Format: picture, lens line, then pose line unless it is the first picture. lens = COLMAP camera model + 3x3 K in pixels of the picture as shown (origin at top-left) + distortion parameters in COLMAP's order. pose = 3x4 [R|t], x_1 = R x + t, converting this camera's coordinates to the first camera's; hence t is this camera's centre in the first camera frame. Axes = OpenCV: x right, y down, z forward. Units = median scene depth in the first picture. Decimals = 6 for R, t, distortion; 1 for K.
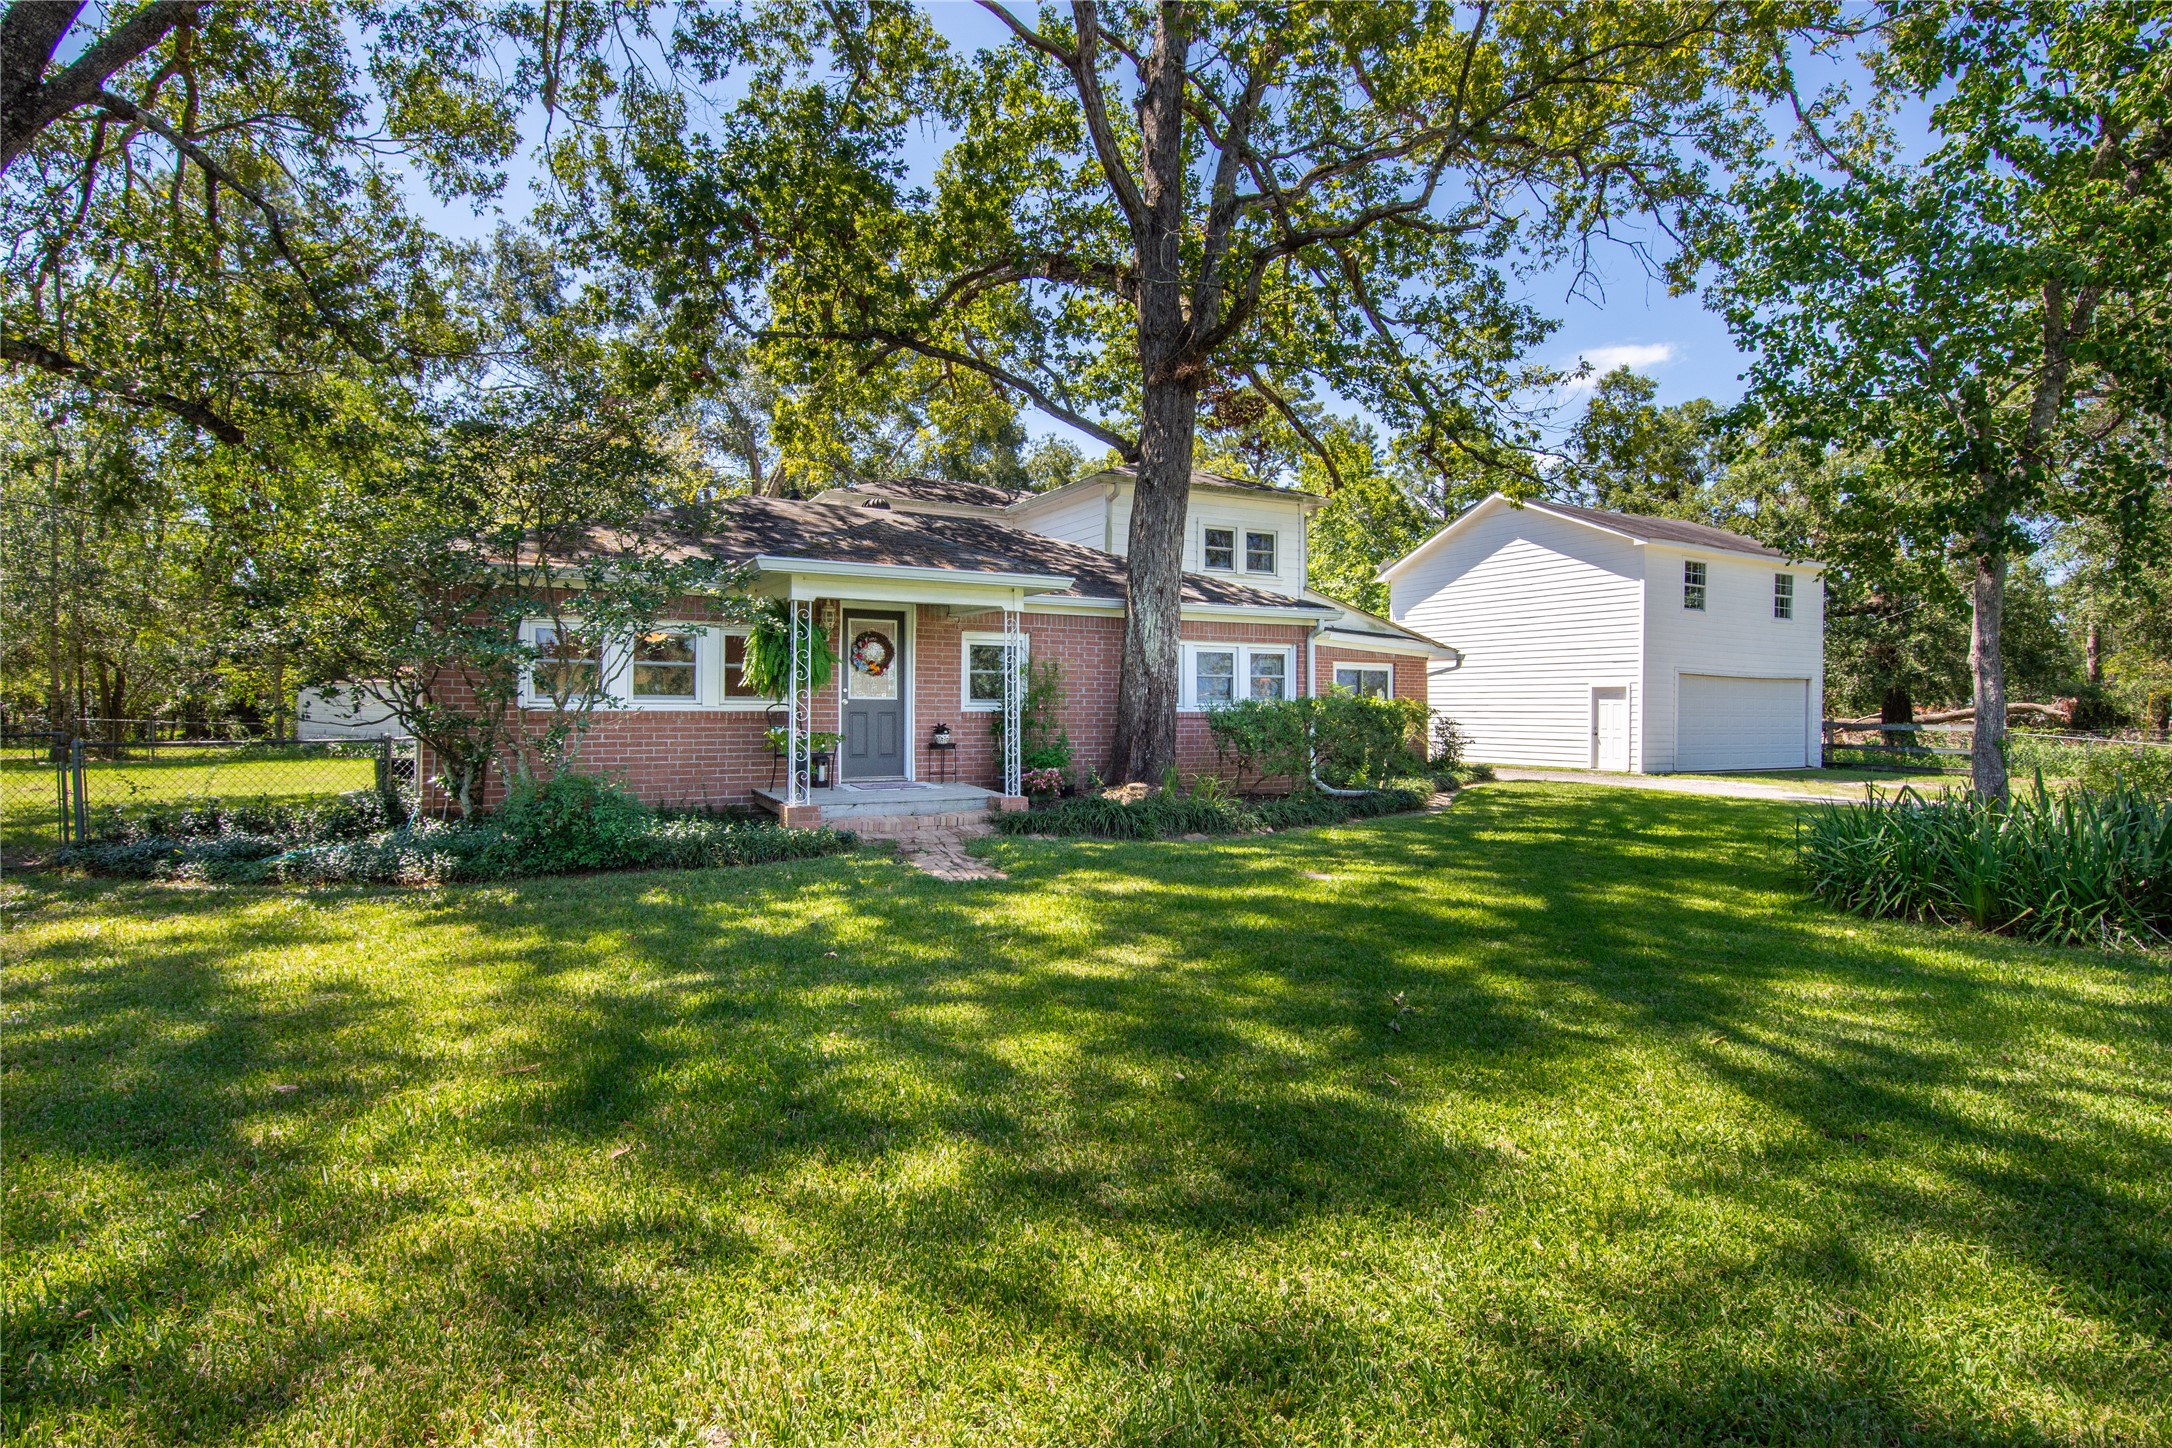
lens RADIAL K [[1069.0, 0, 1095.9], [0, 1069.0, 715.7], [0, 0, 1]] dist [-0.002562, 0.000629]
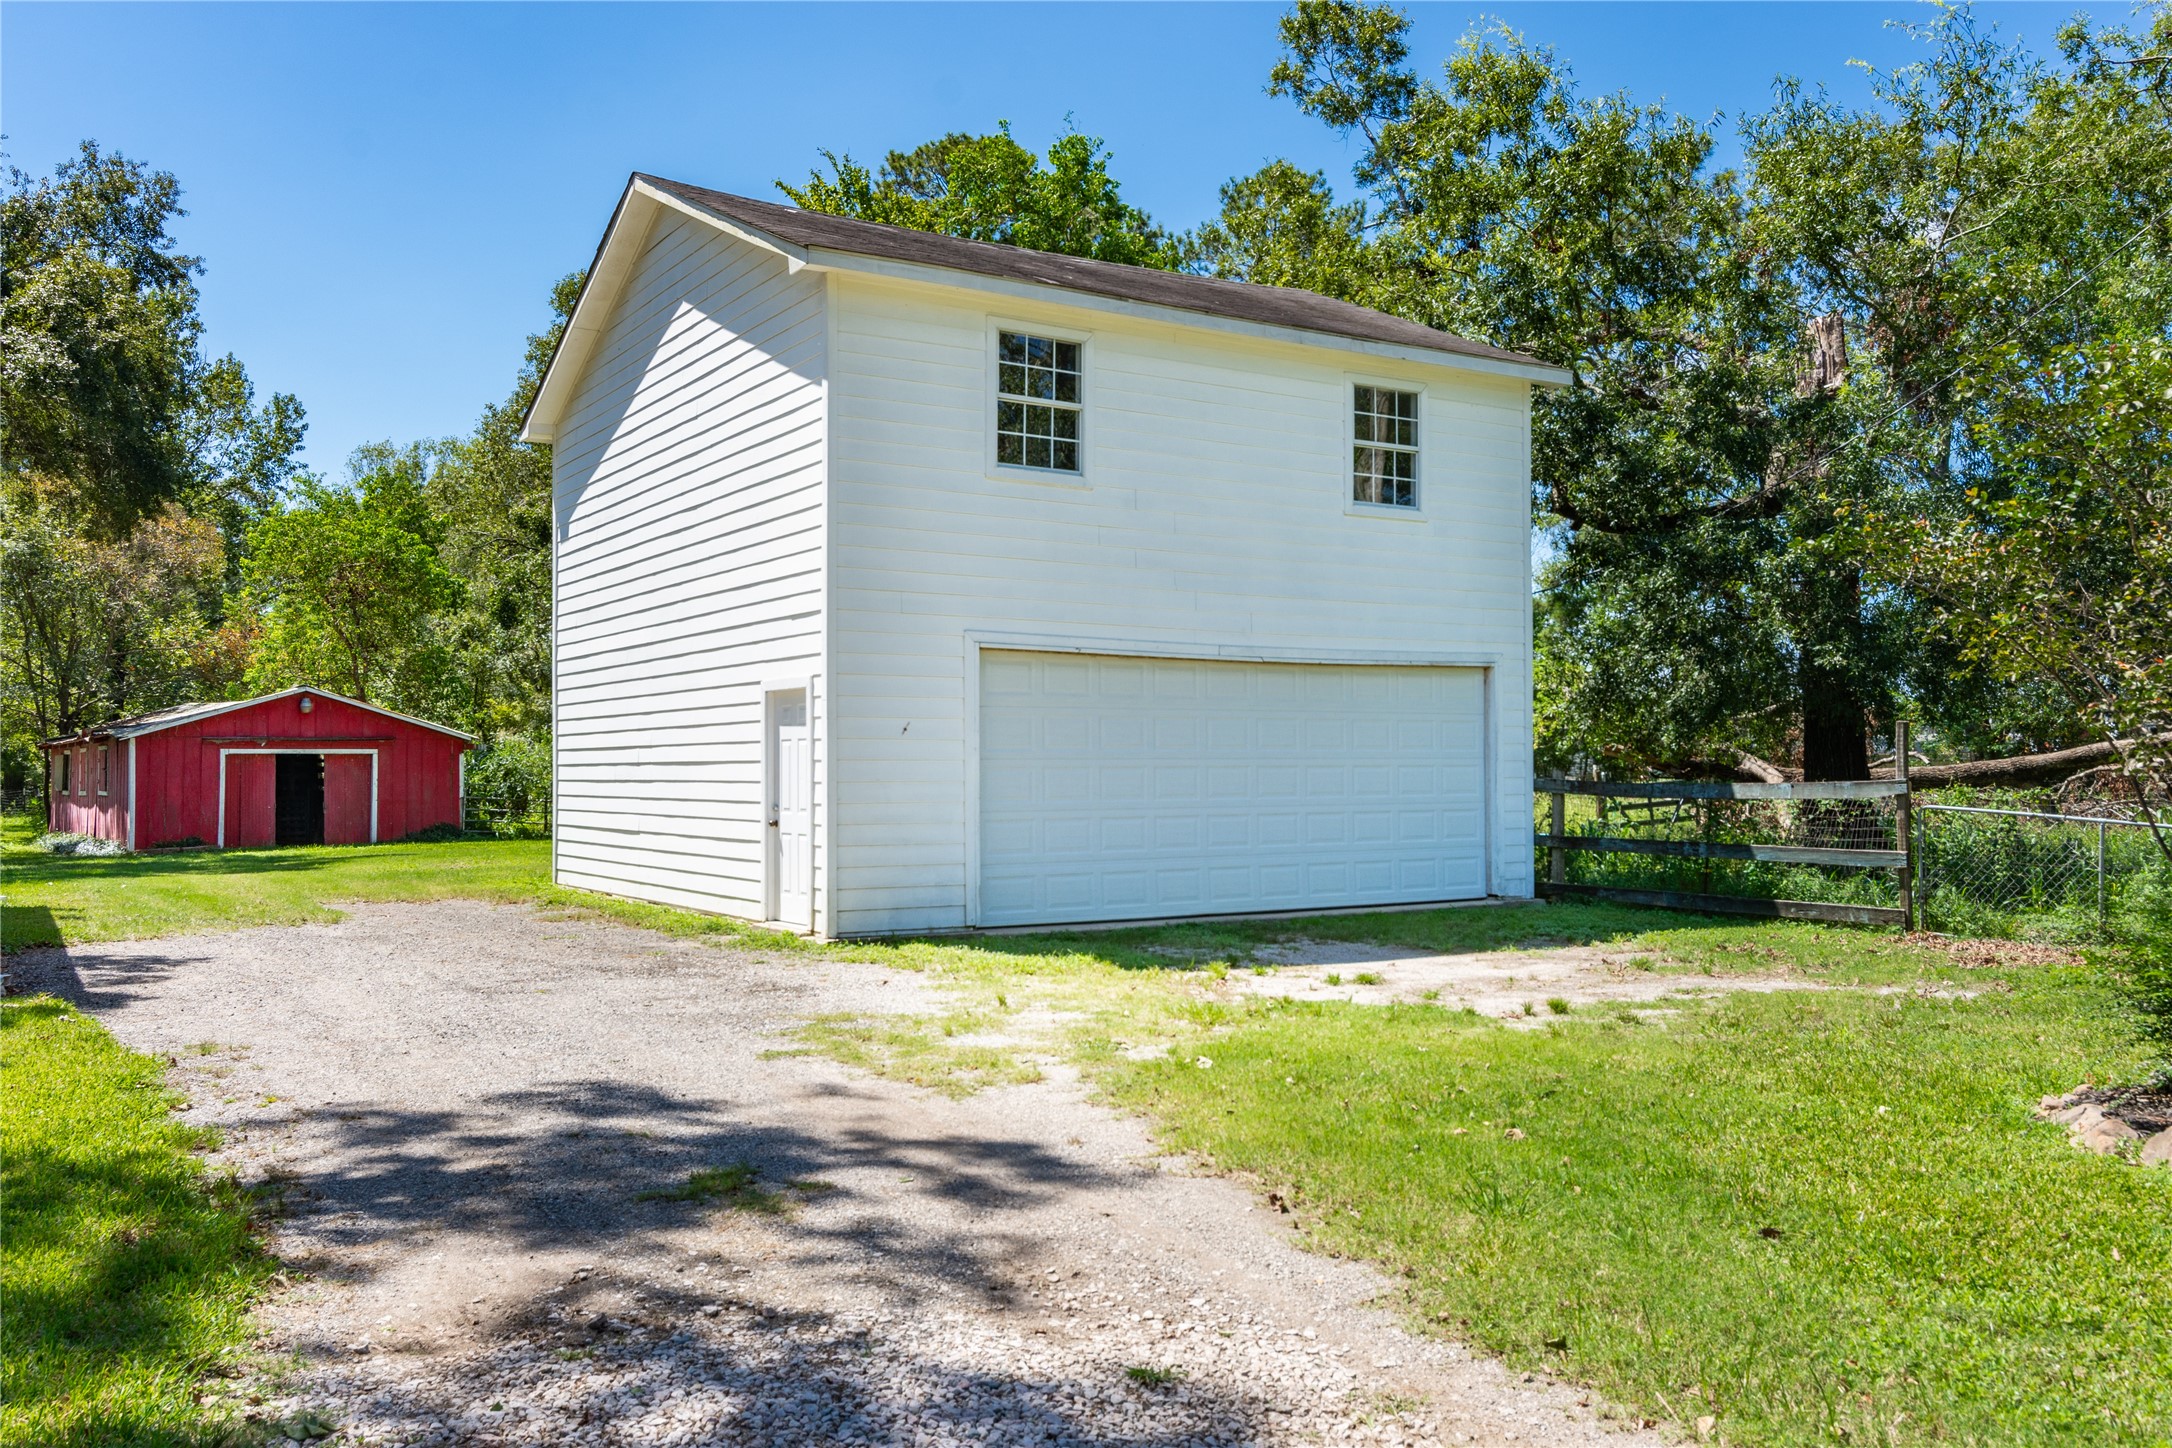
lens RADIAL K [[1761.0, 0, 1084.2], [0, 1761.0, 737.8], [0, 0, 1]] dist [-0.003233, -0.002496]
pose [[0.999743, -0.010656, 0.019996, 0.716249], [0.010975, 0.999814, -0.015888, -0.001119], [-0.019823, 0.016103, 0.999674, 0.530053]]
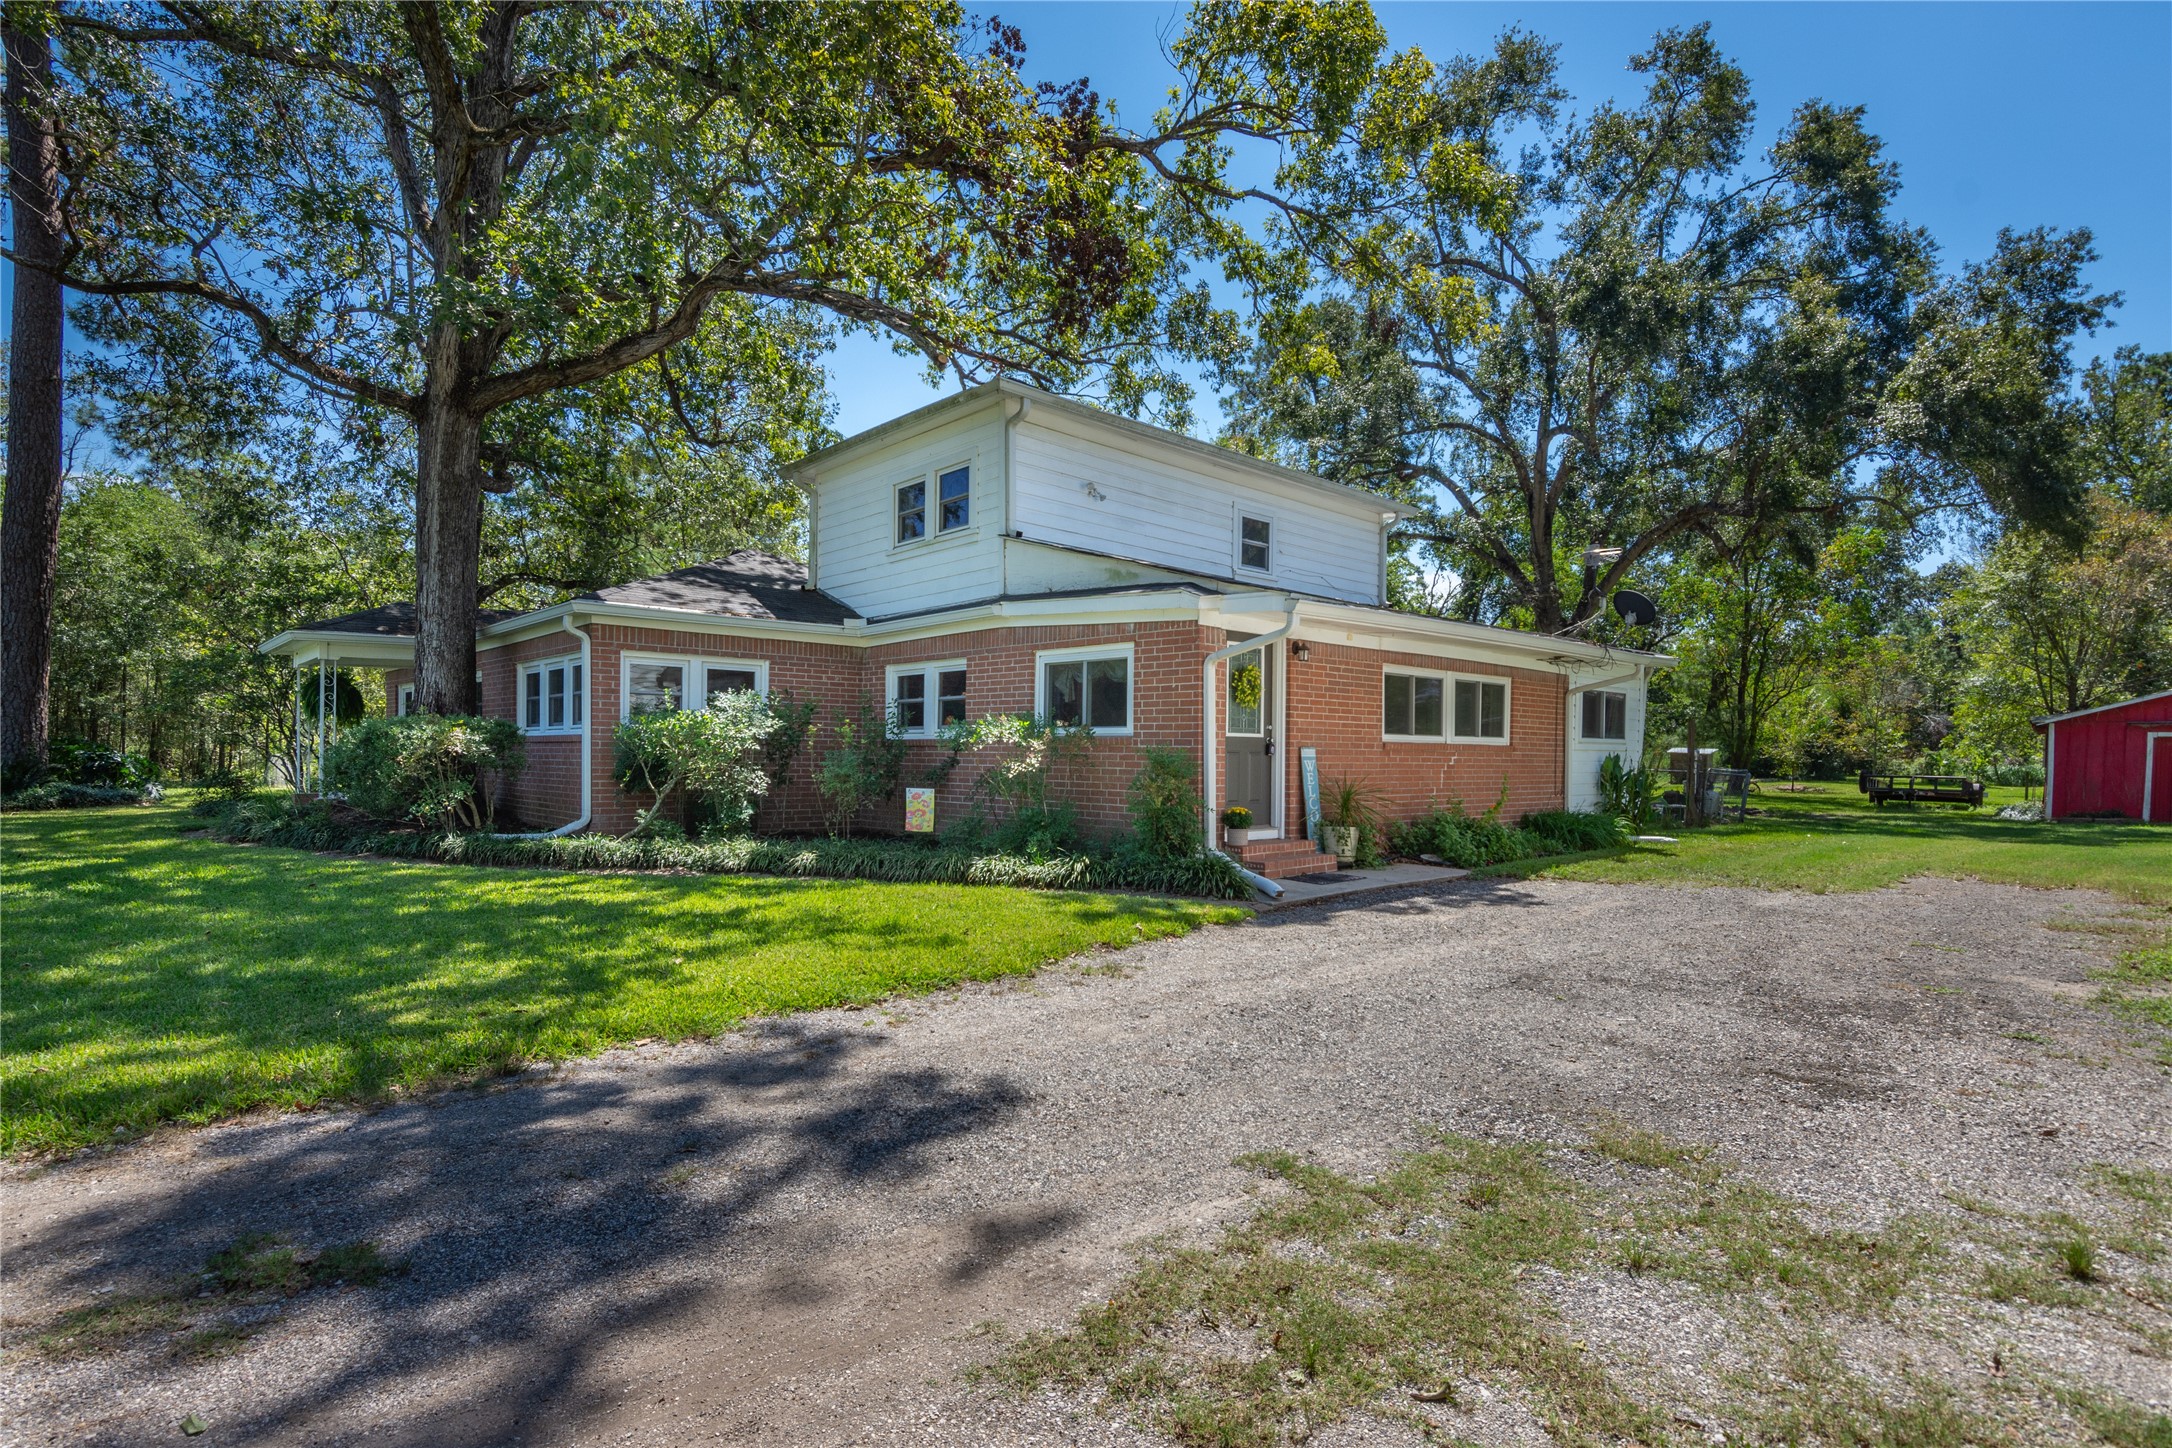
lens RADIAL K [[1069.0, 0, 1070.4], [0, 1069.0, 740.7], [0, 0, 1]] dist [-0.002562, 0.000629]
pose [[0.205278, -0.004030, -0.978695, 0.793213], [-0.009952, 0.999931, -0.006205, 0.001242], [0.978653, 0.011014, 0.205224, 0.902229]]
